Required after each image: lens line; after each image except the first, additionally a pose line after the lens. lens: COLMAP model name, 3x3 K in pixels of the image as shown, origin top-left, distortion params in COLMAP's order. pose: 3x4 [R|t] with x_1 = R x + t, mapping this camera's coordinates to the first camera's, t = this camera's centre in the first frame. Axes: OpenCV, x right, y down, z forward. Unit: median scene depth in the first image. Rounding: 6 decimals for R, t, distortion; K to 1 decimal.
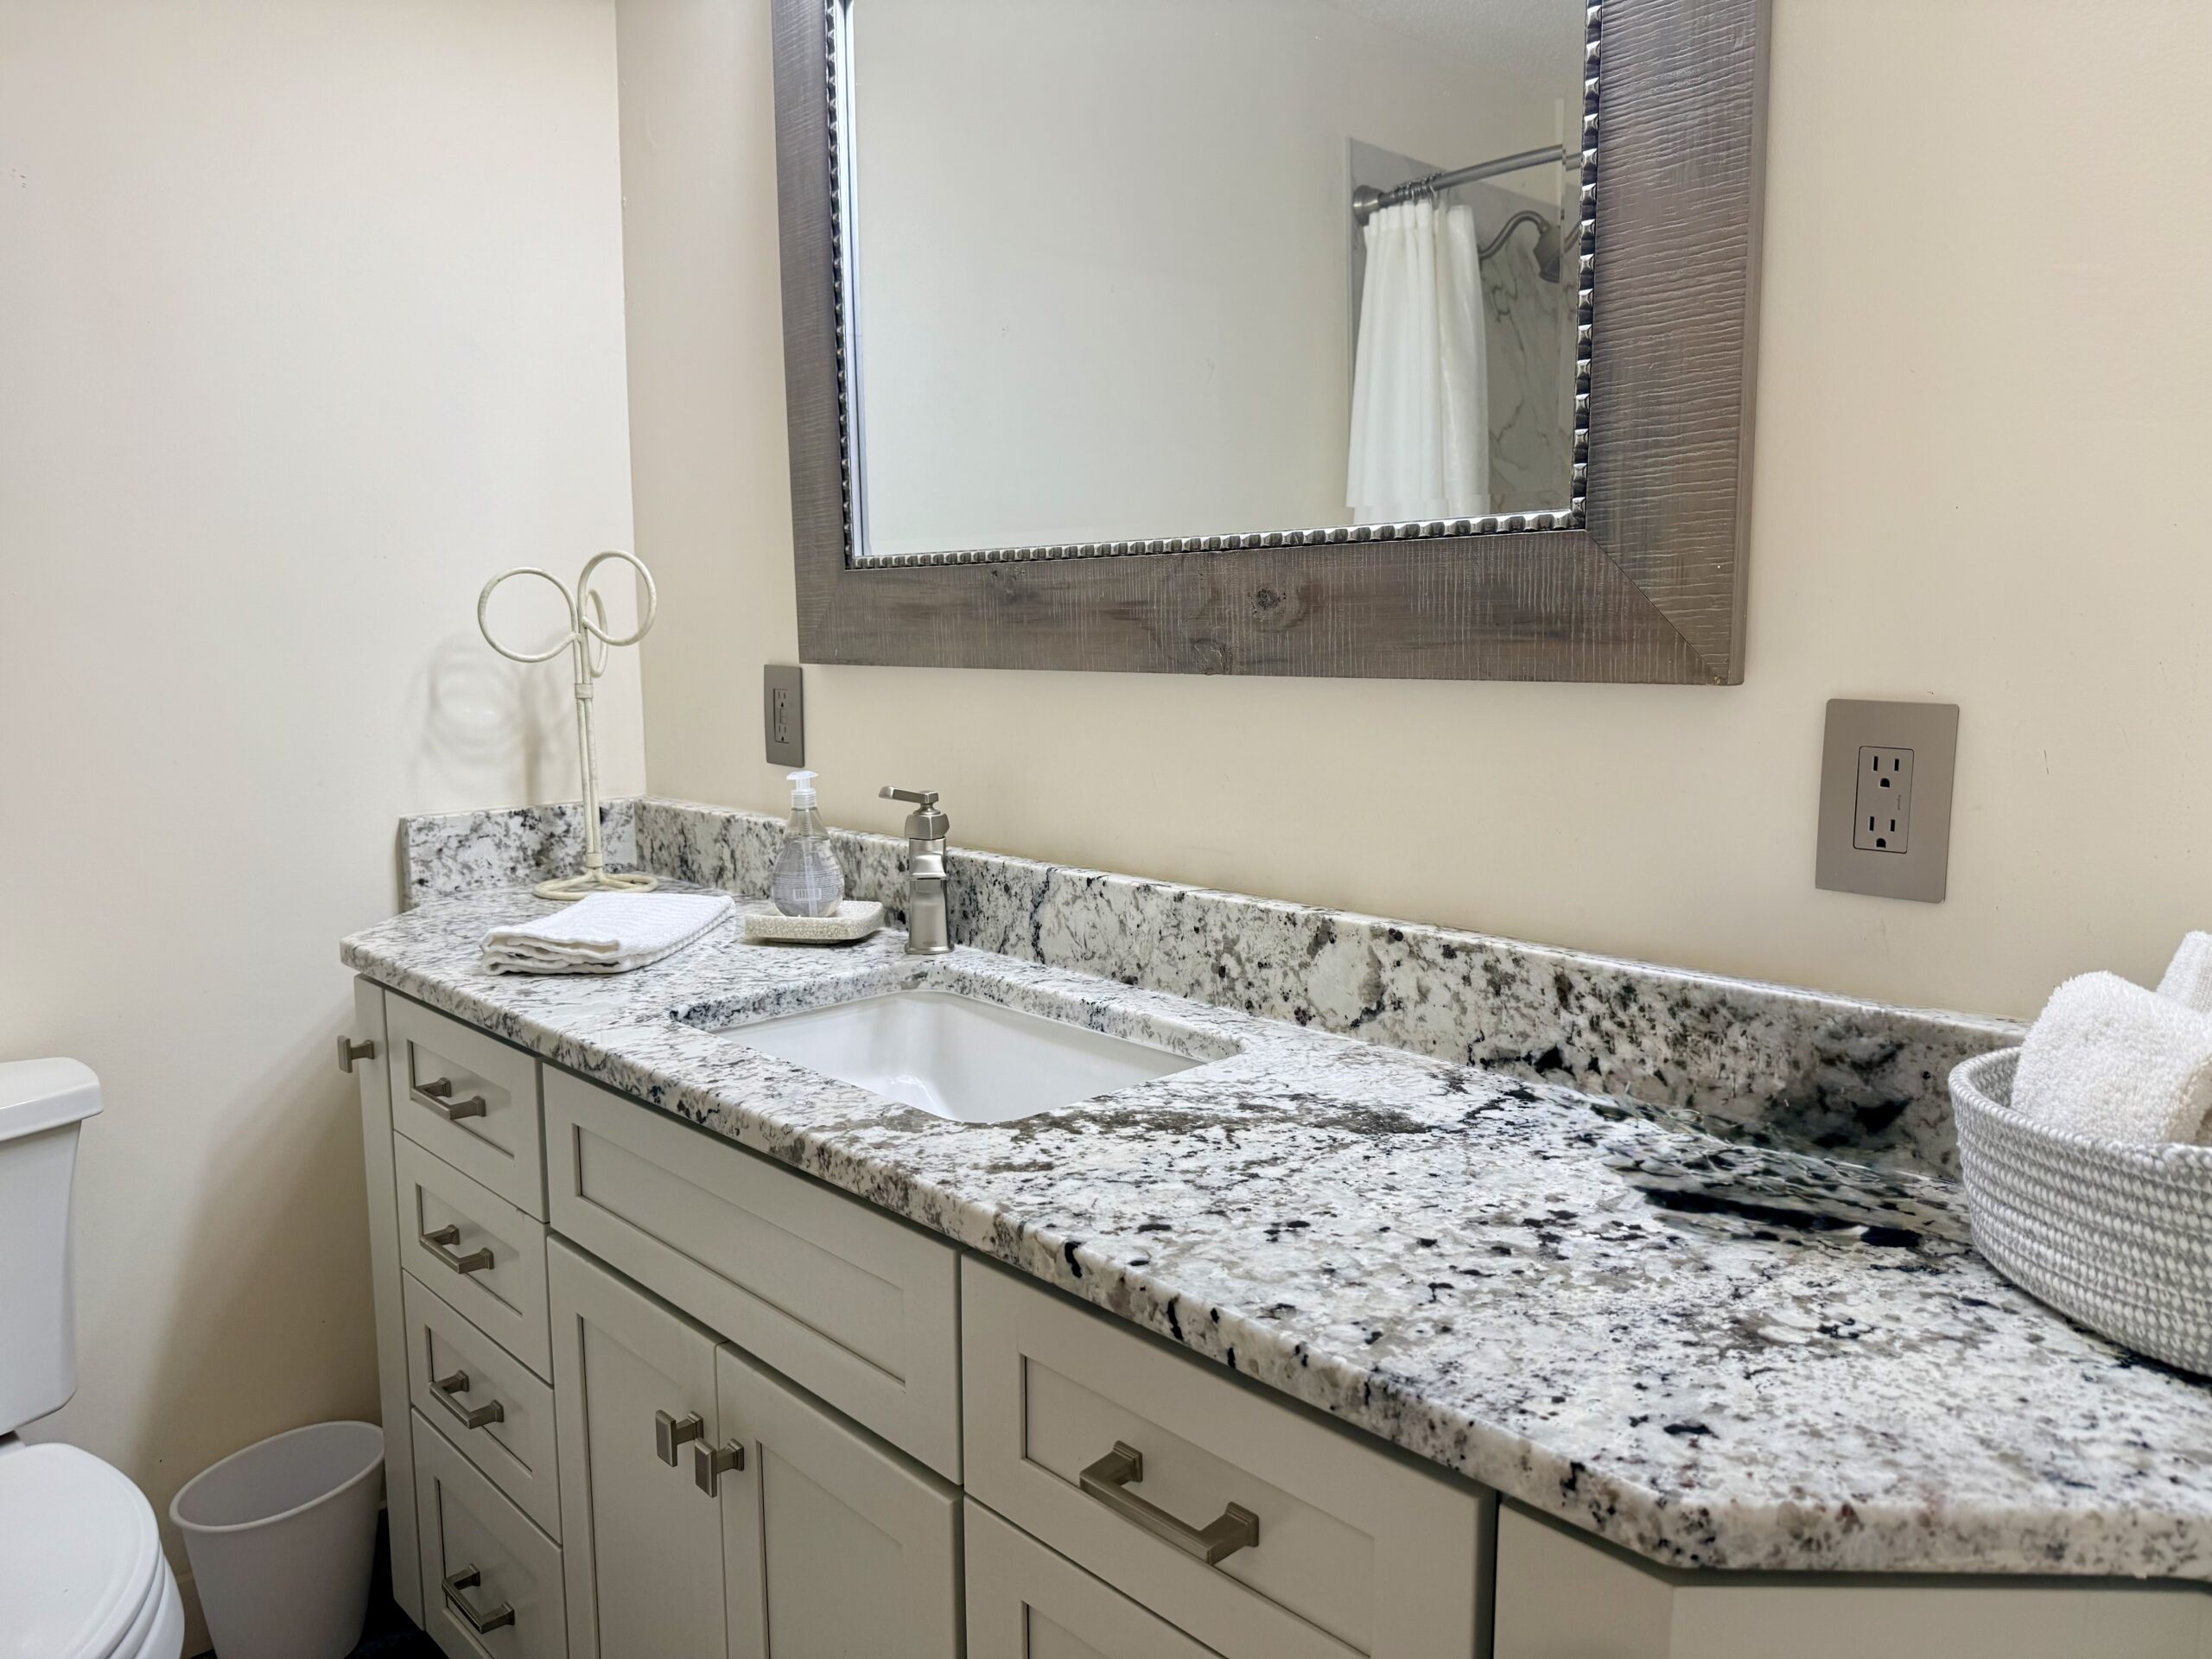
lens RADIAL K [[1535.3, 0, 1109.5], [0, 1535.3, 855.4], [0, 0, 1]] dist [0.052054, -0.083645]
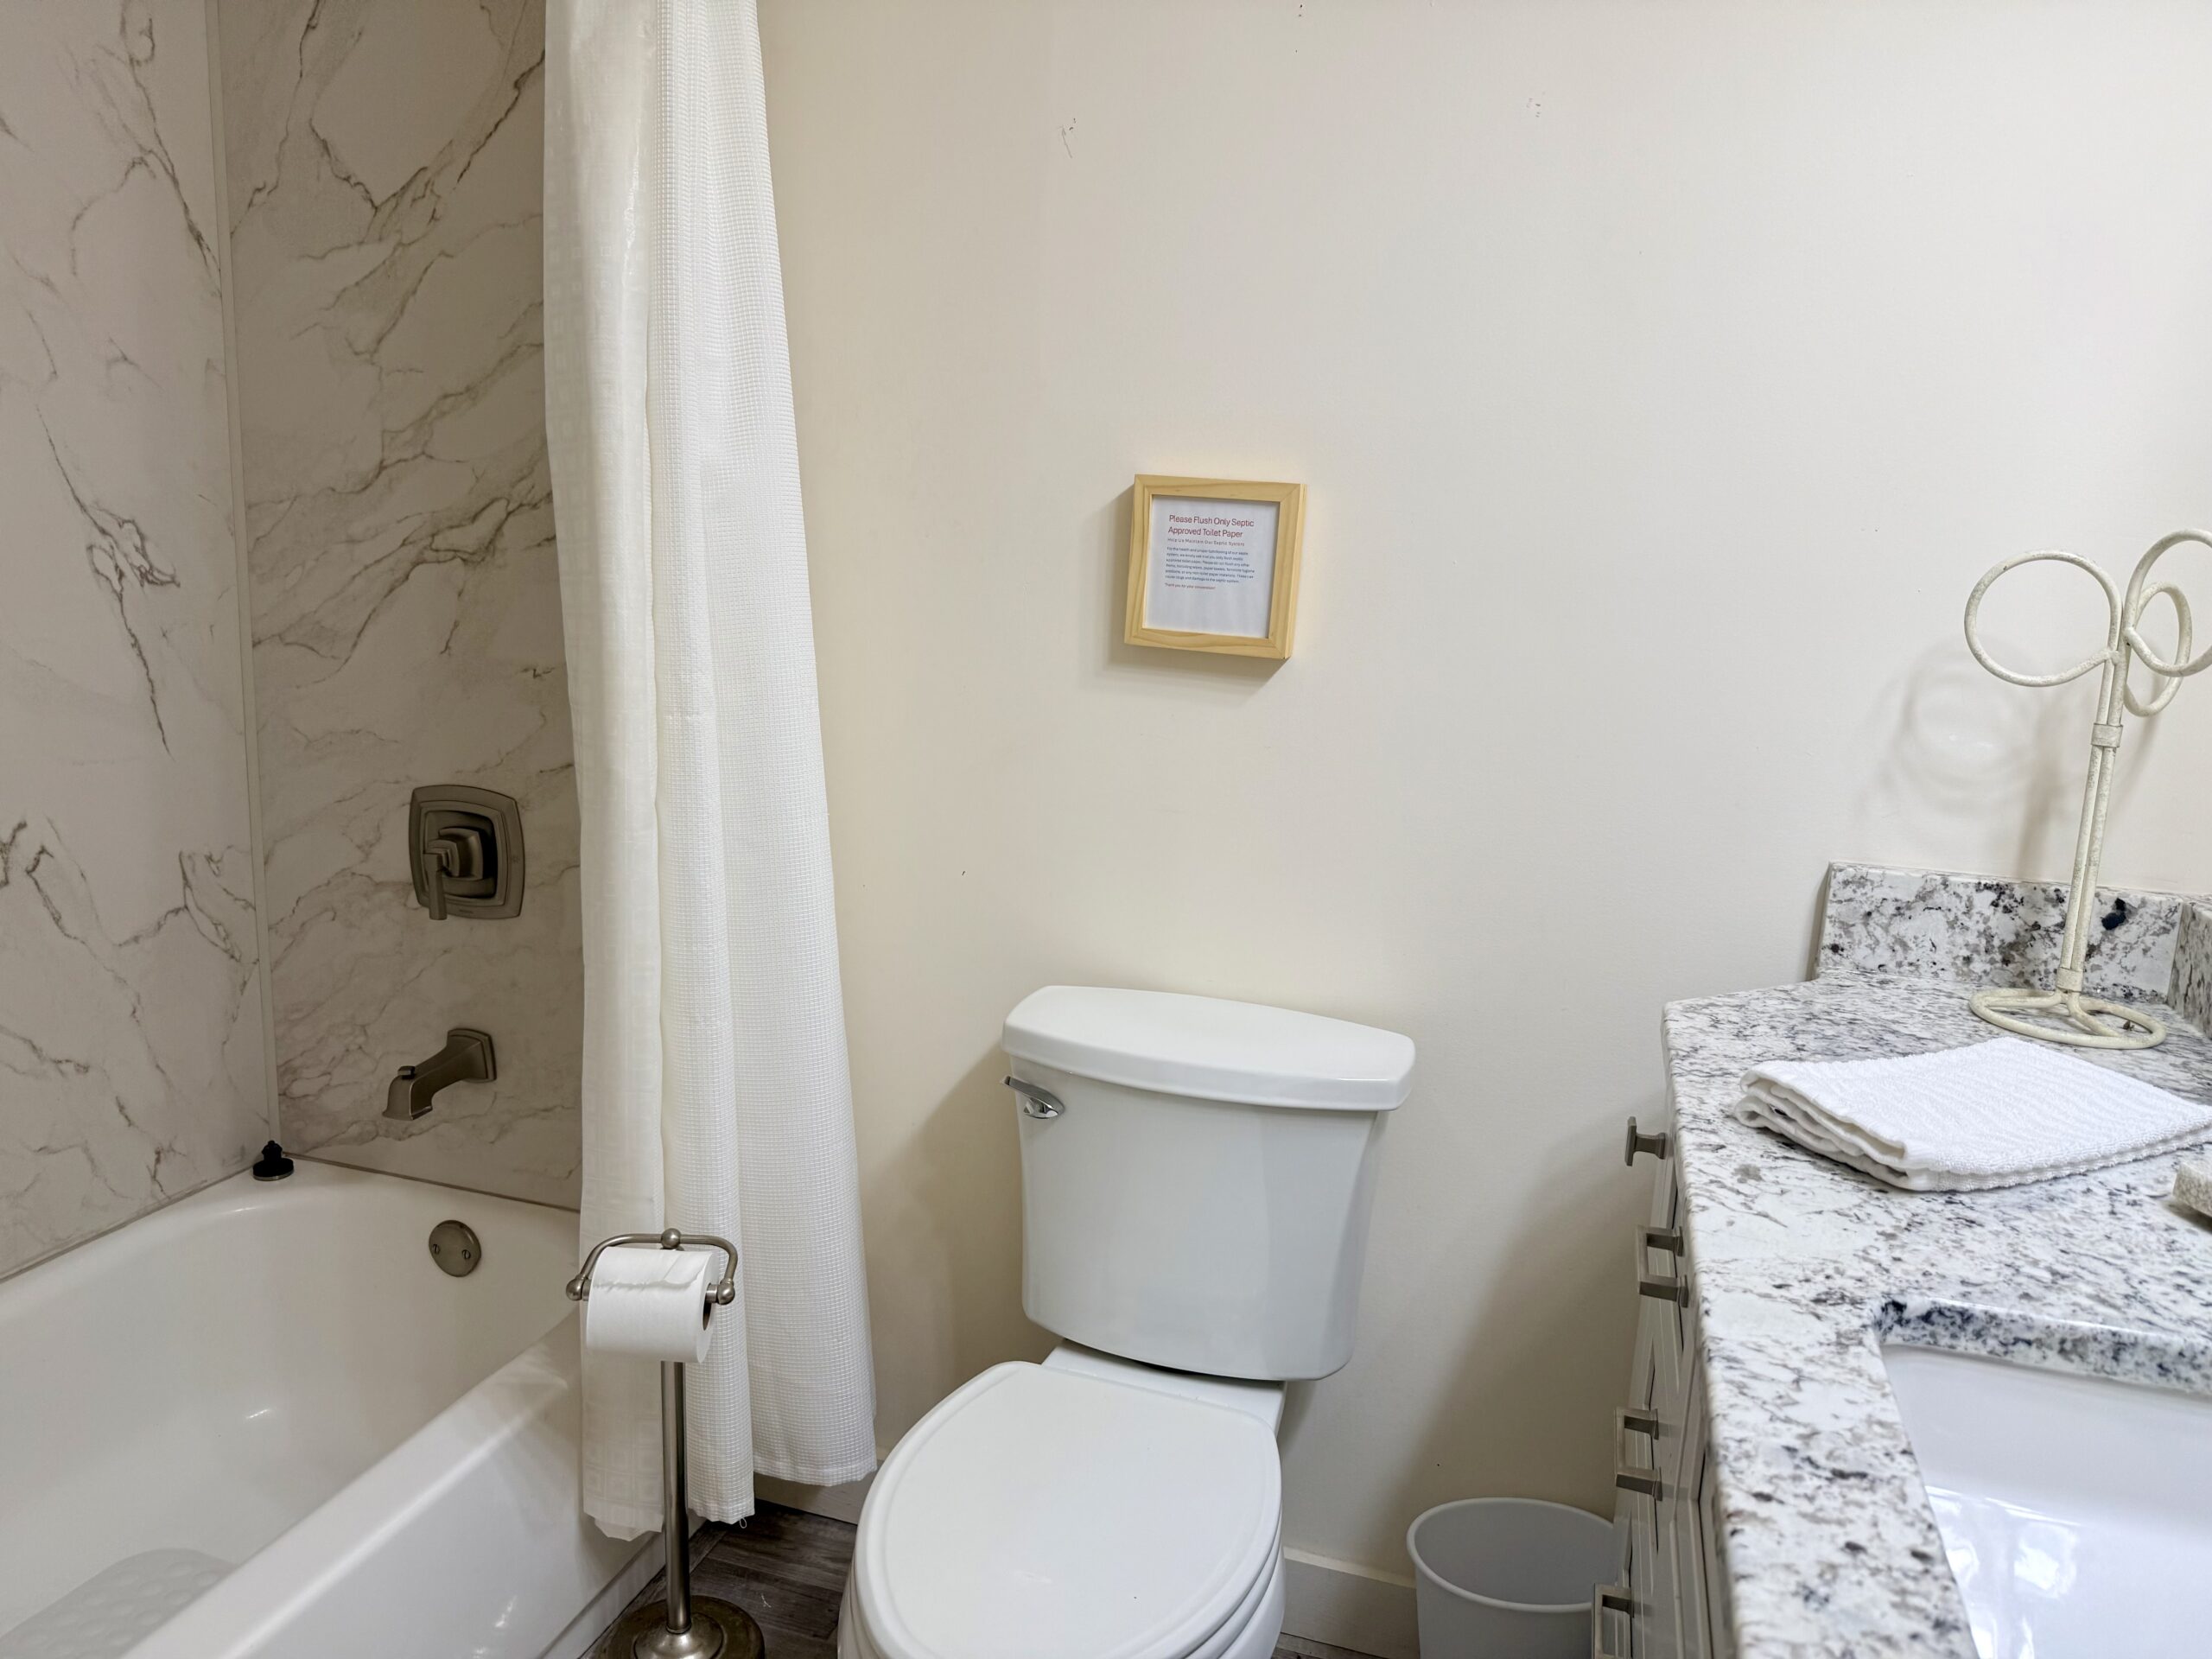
lens RADIAL K [[1535.3, 0, 1109.5], [0, 1535.3, 855.4], [0, 0, 1]] dist [0.052054, -0.083645]
pose [[0.470113, 0.203043, -0.858934, 0.043721], [-0.169642, 0.975821, 0.137825, -0.073478], [0.866150, 0.080918, 0.493191, 0.290961]]
